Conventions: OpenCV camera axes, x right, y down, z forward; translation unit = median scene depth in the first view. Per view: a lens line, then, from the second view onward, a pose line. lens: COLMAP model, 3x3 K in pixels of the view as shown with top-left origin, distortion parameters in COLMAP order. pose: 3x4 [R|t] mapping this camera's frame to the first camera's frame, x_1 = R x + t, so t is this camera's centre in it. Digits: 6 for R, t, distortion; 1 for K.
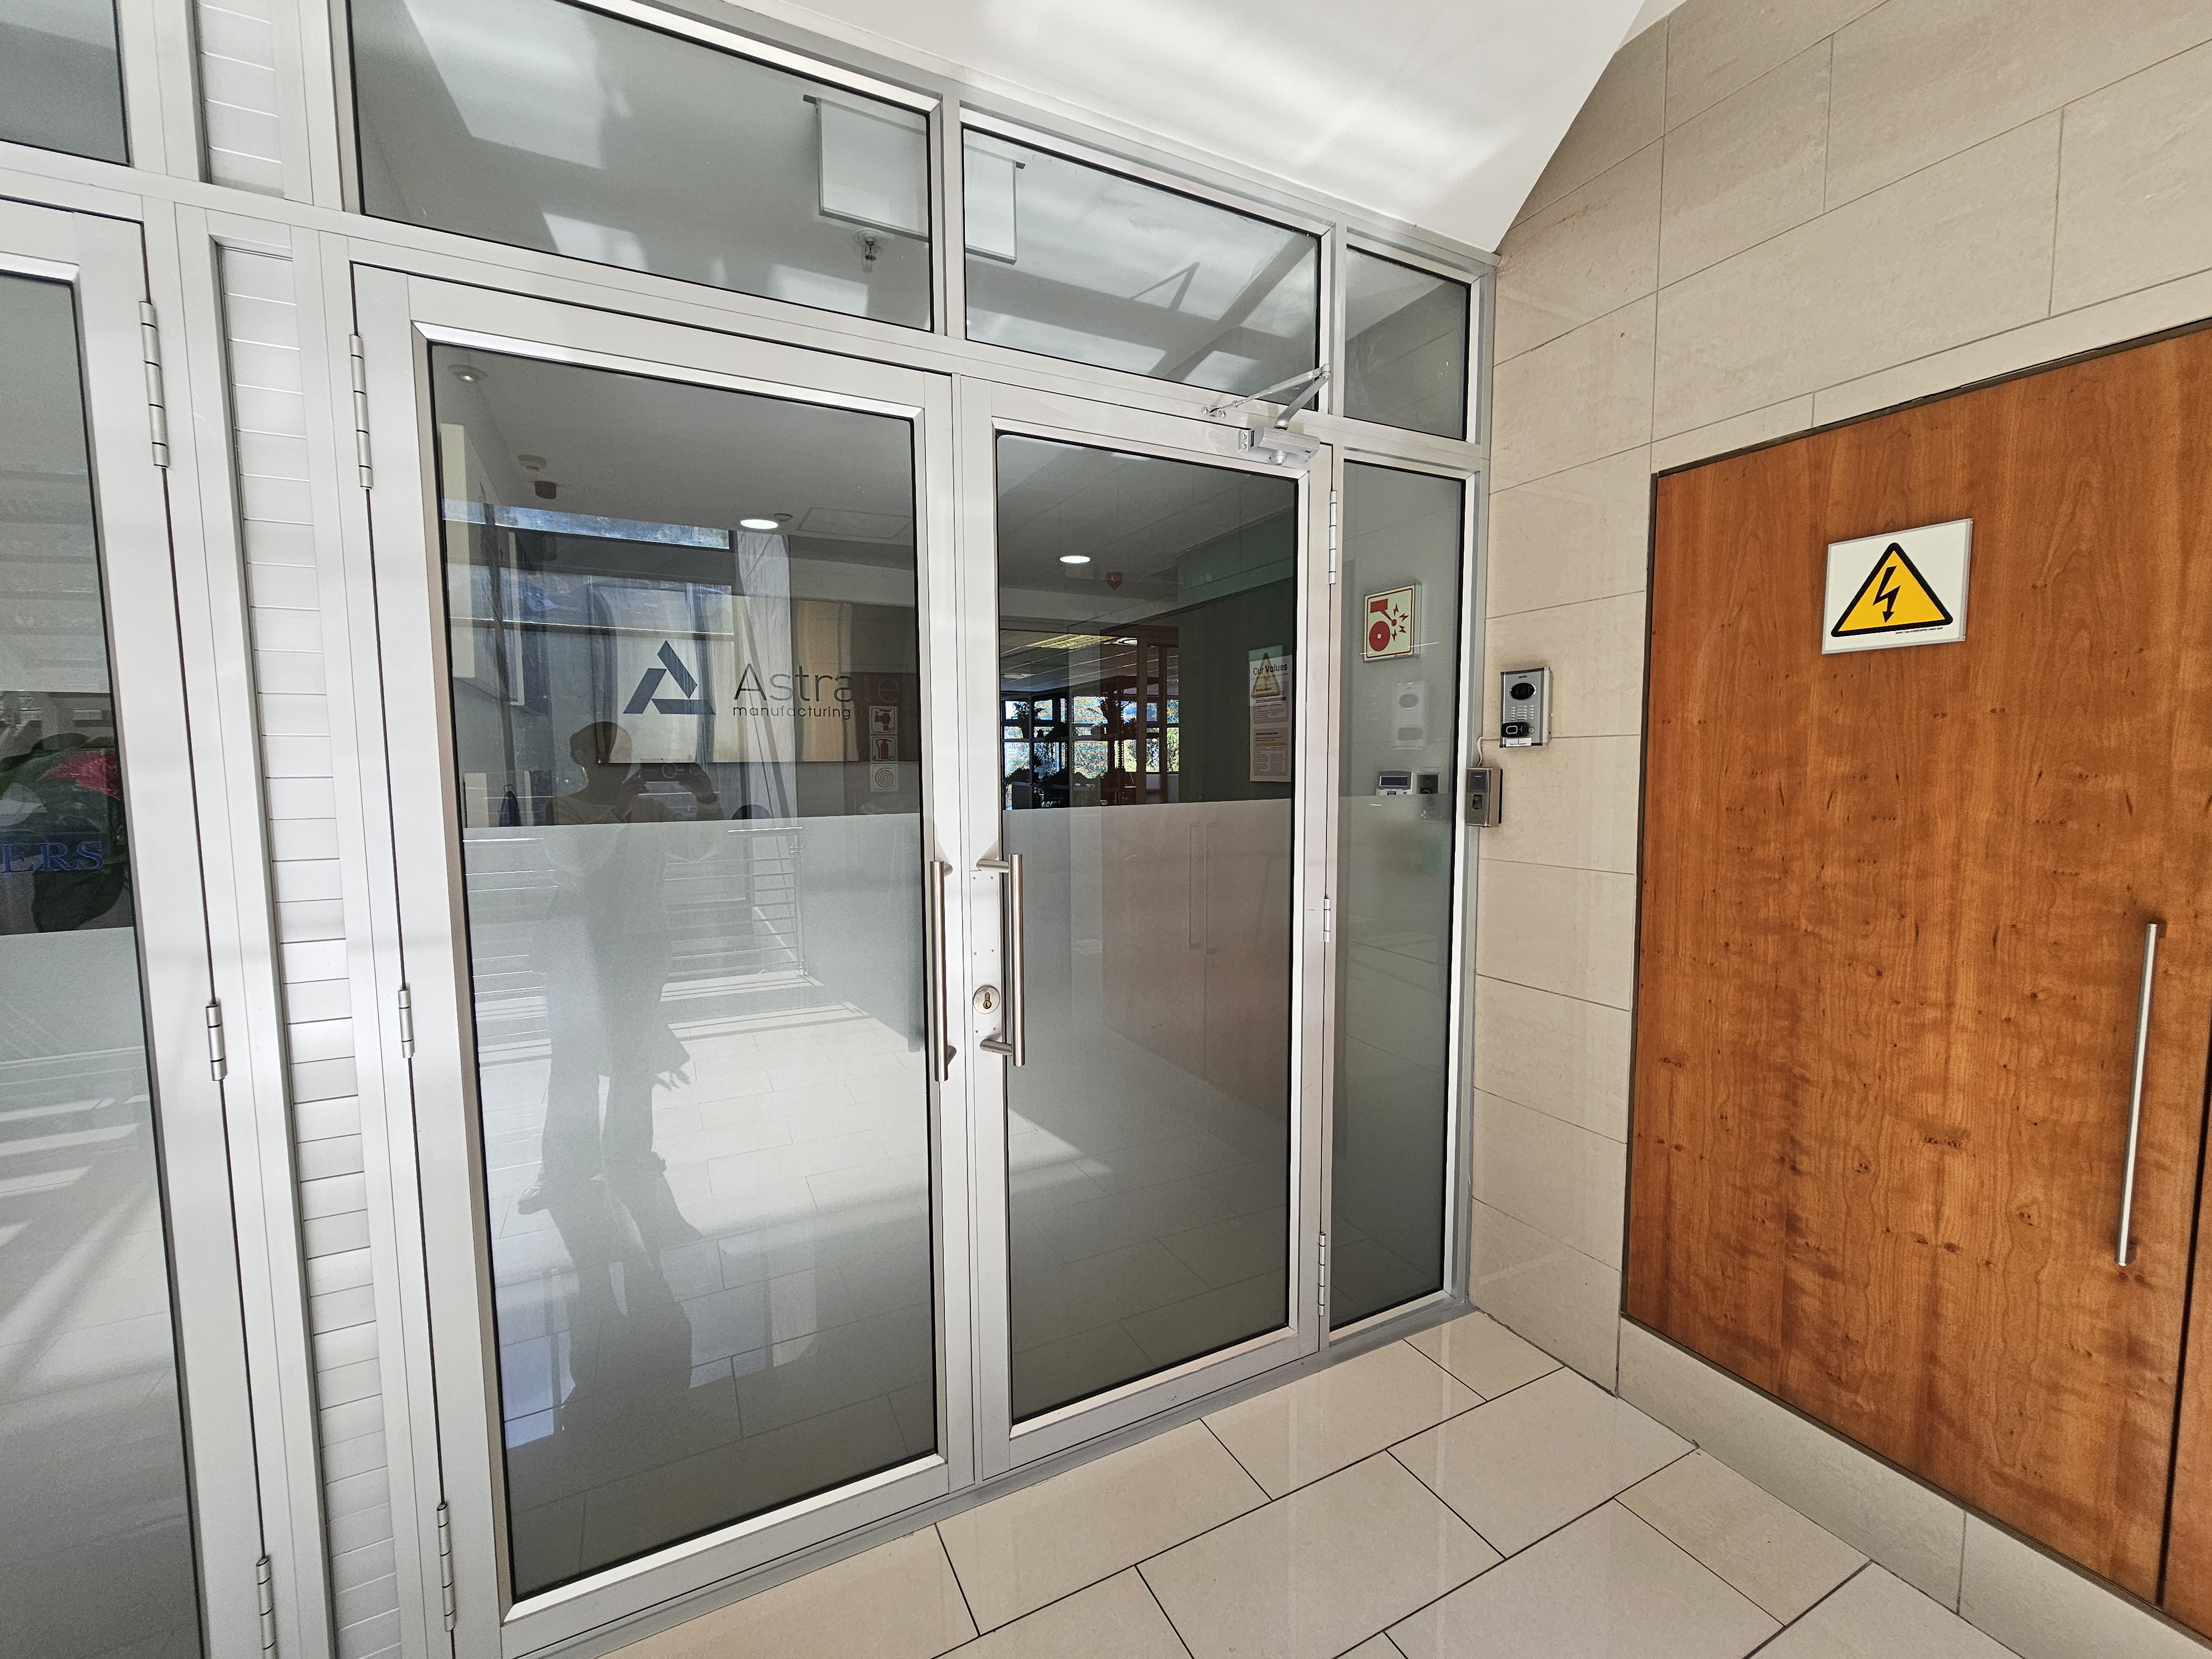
lens RADIAL K [[895.1, 0, 1102.8], [0, 895.1, 836.9], [0, 0, 1]] dist [-0.001490, -0.000248]
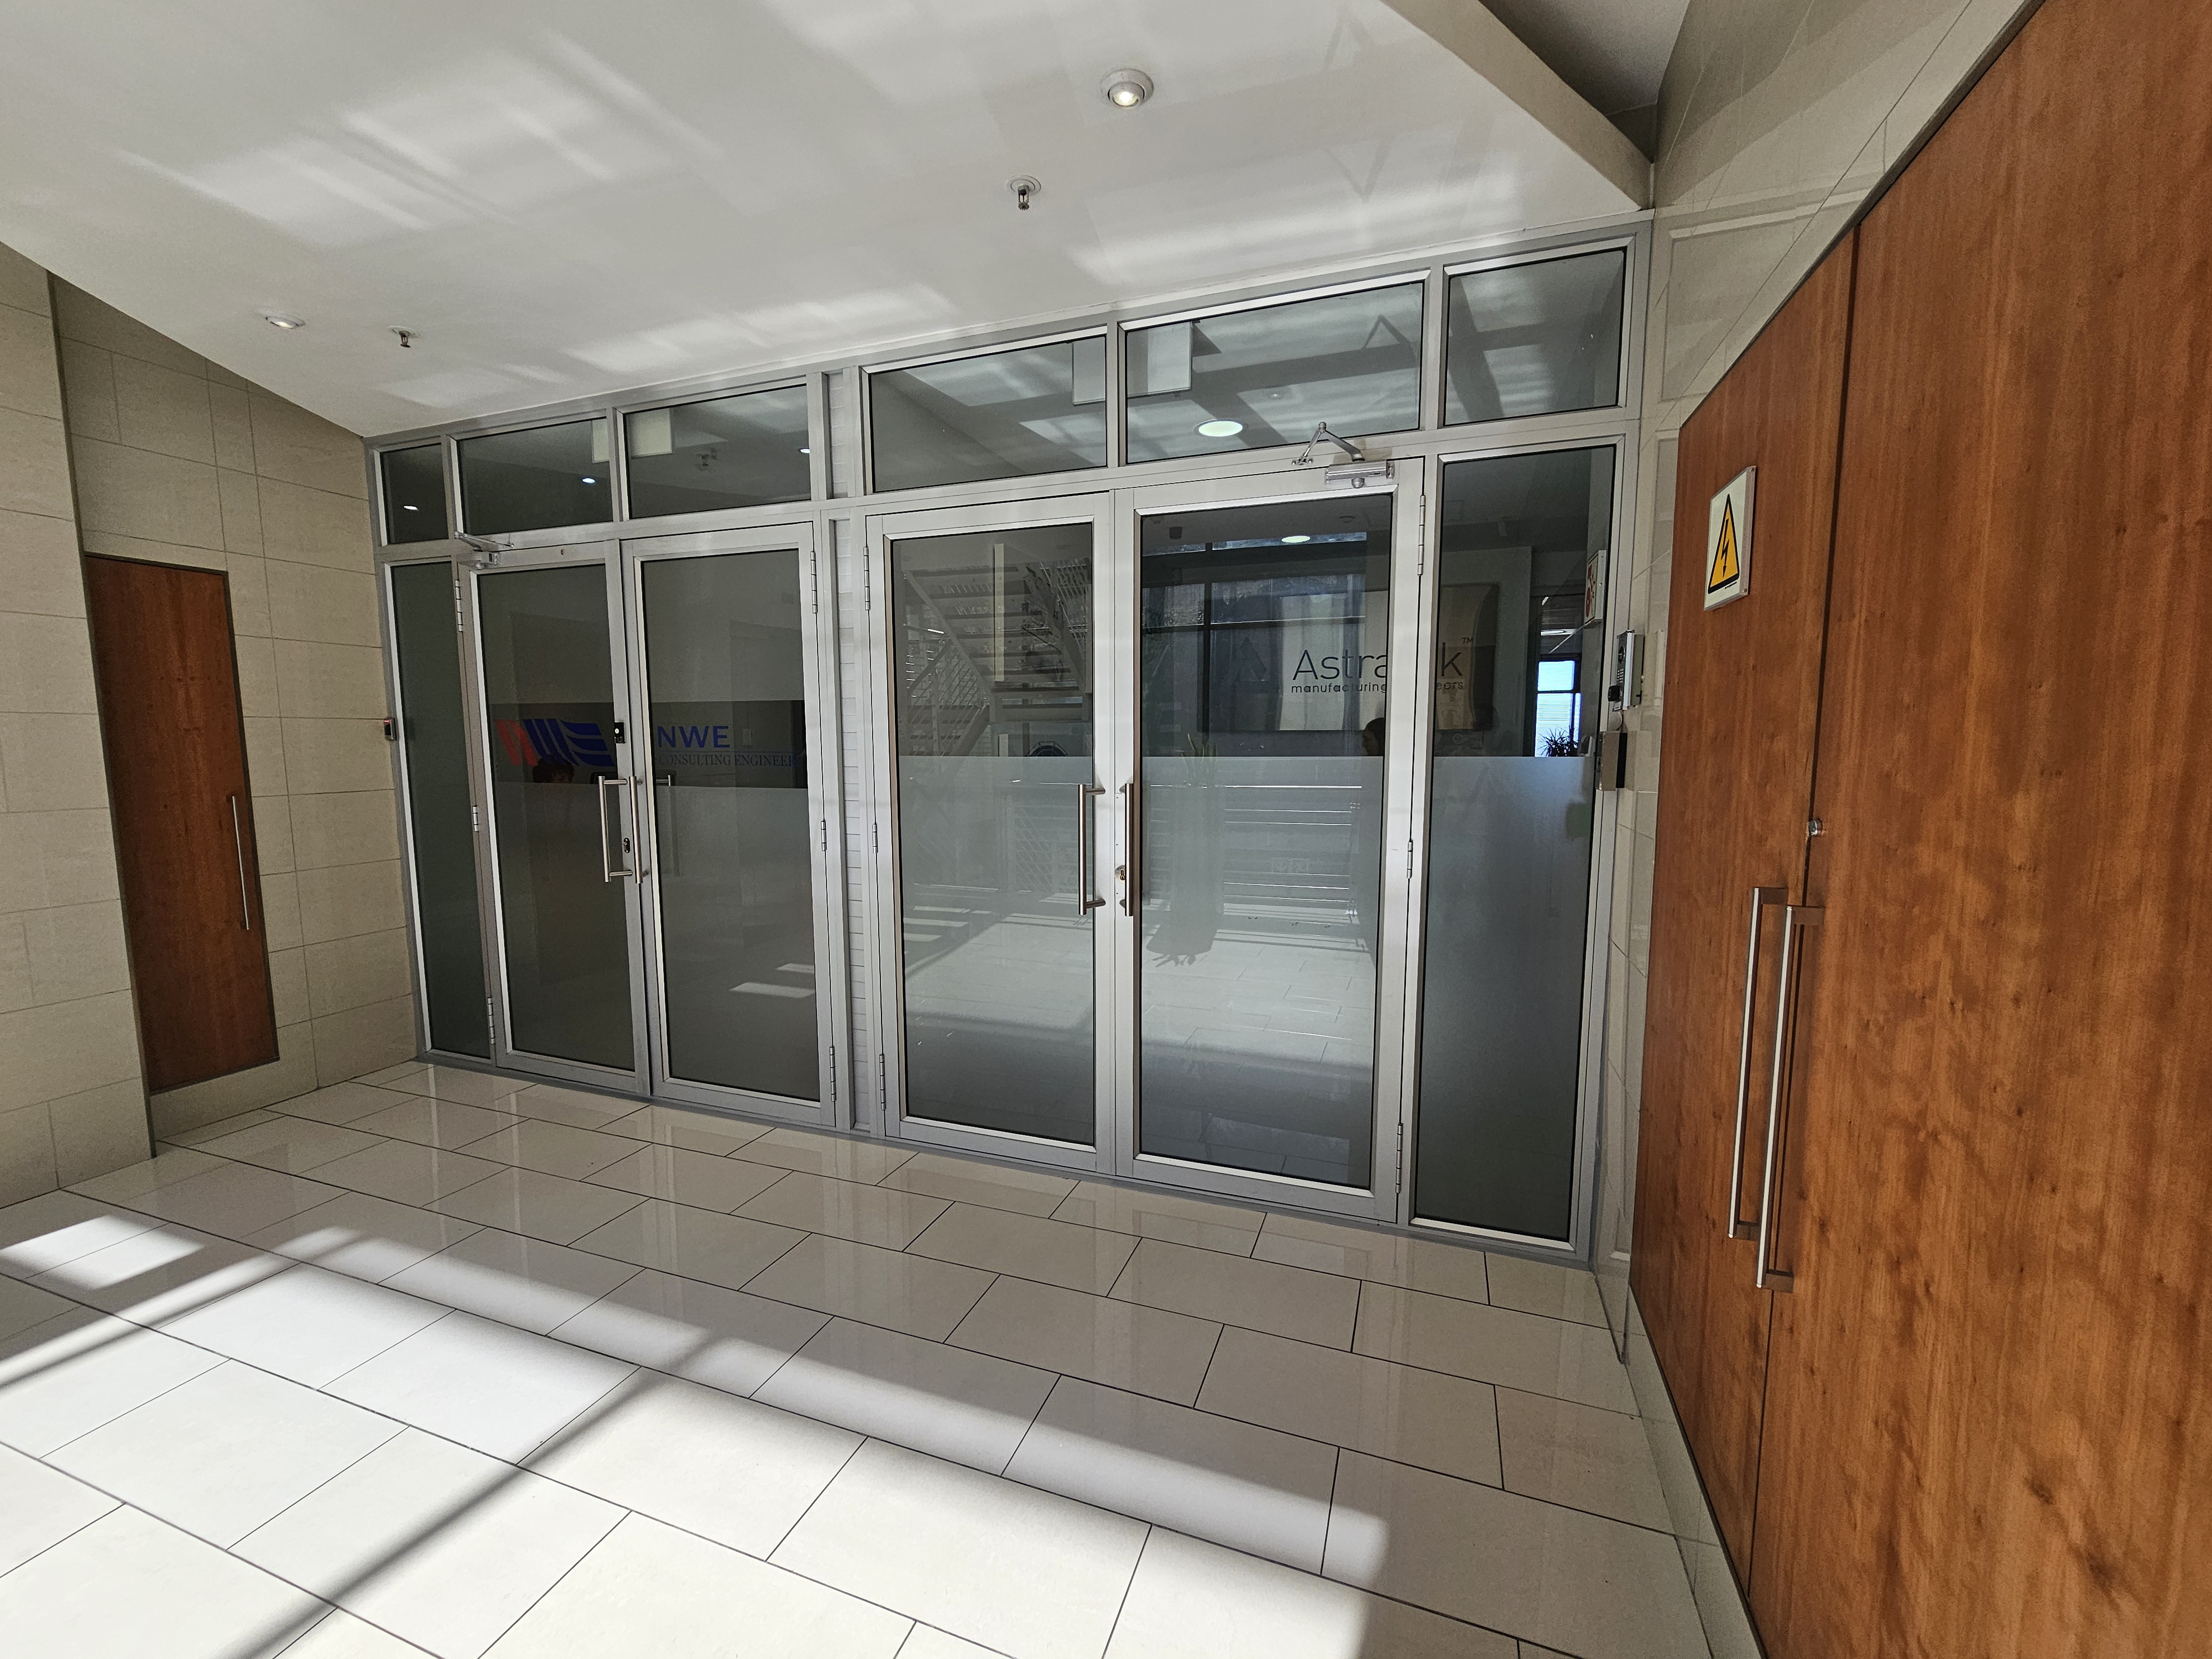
lens RADIAL K [[910.0, 0, 1111.5], [0, 910.0, 833.0], [0, 0, 1]] dist [0.000069, -0.000205]
pose [[0.684590, 0.084507, -0.724013, 1.035004], [-0.064359, 0.996385, 0.055444, 0.017421], [0.726082, 0.008640, 0.687554, -0.136638]]
